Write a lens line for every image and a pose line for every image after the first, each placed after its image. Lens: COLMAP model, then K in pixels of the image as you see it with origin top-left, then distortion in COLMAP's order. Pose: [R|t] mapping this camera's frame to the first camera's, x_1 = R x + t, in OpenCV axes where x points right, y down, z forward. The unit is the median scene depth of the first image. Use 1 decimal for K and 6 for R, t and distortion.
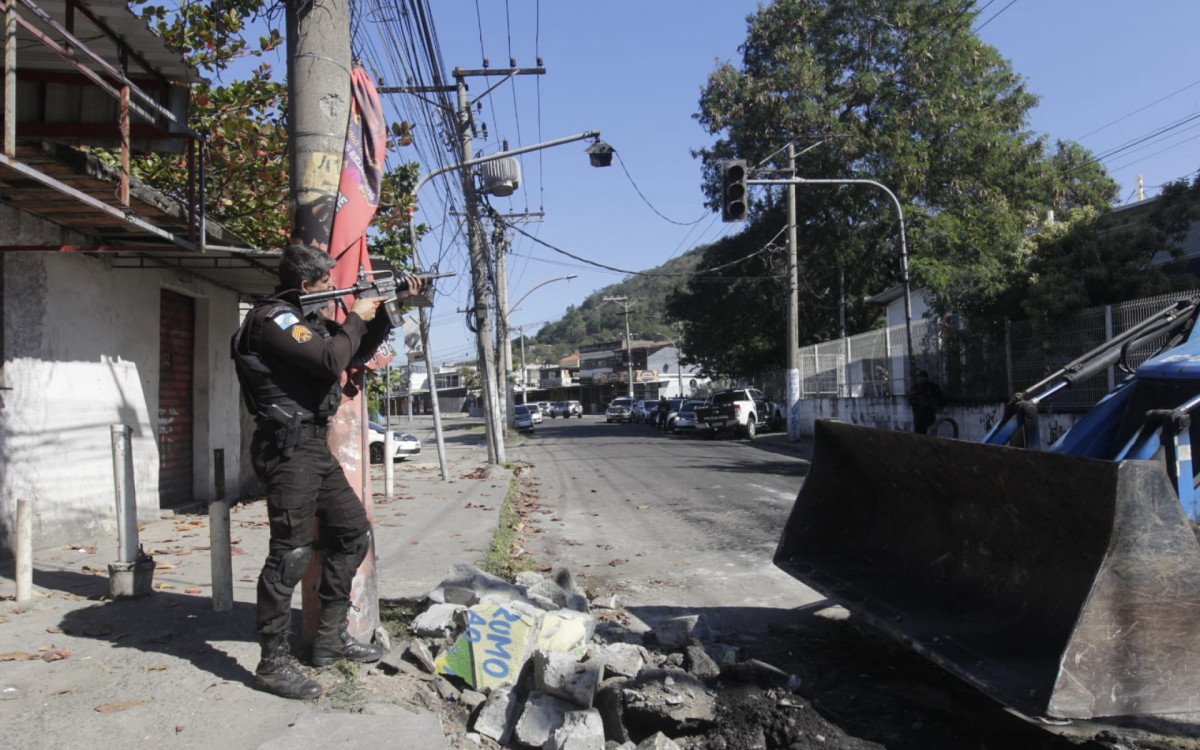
lens RADIAL K [[836.9, 0, 602.5], [0, 836.9, 374.0], [0, 0, 1]] dist [-0.067441, 0.062376]
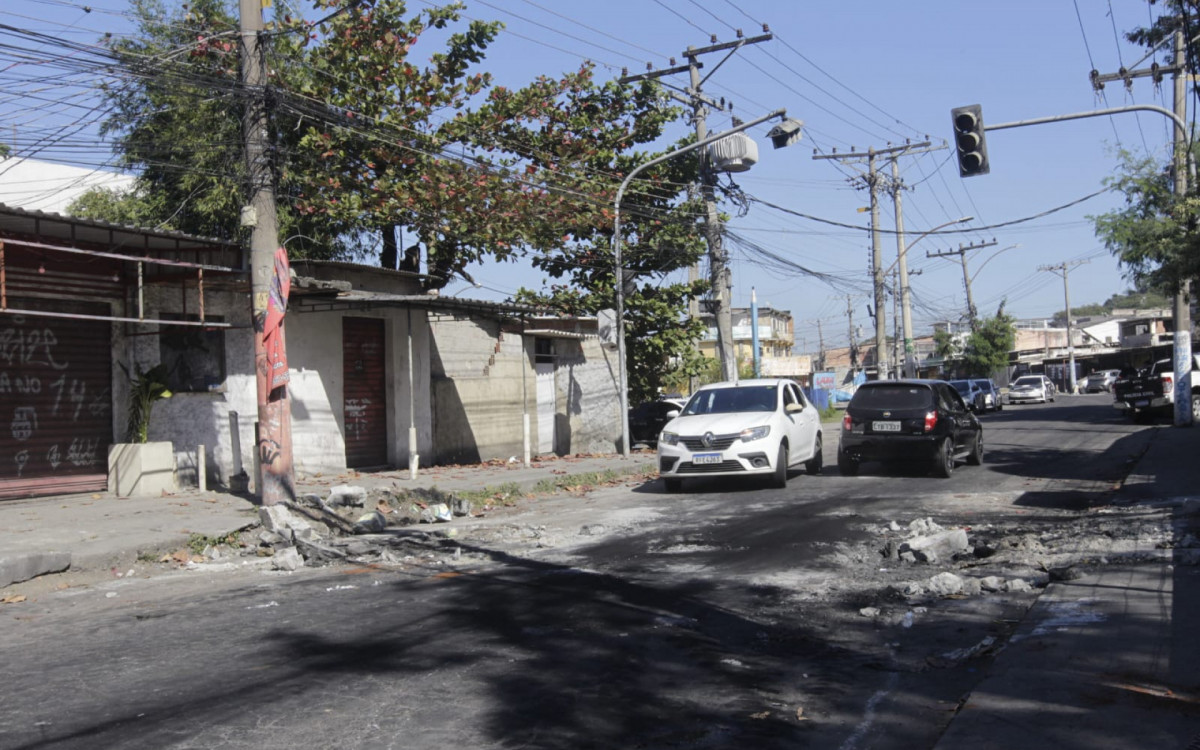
lens RADIAL K [[1211.8, 0, 600.0], [0, 1211.8, 376.5], [0, 0, 1]] dist [-0.001382, 0.012490]
pose [[0.851028, -0.019360, -0.524764, 0.486944], [0.038516, 0.998930, 0.025609, -0.018558], [0.523707, -0.042006, 0.850862, -0.302410]]
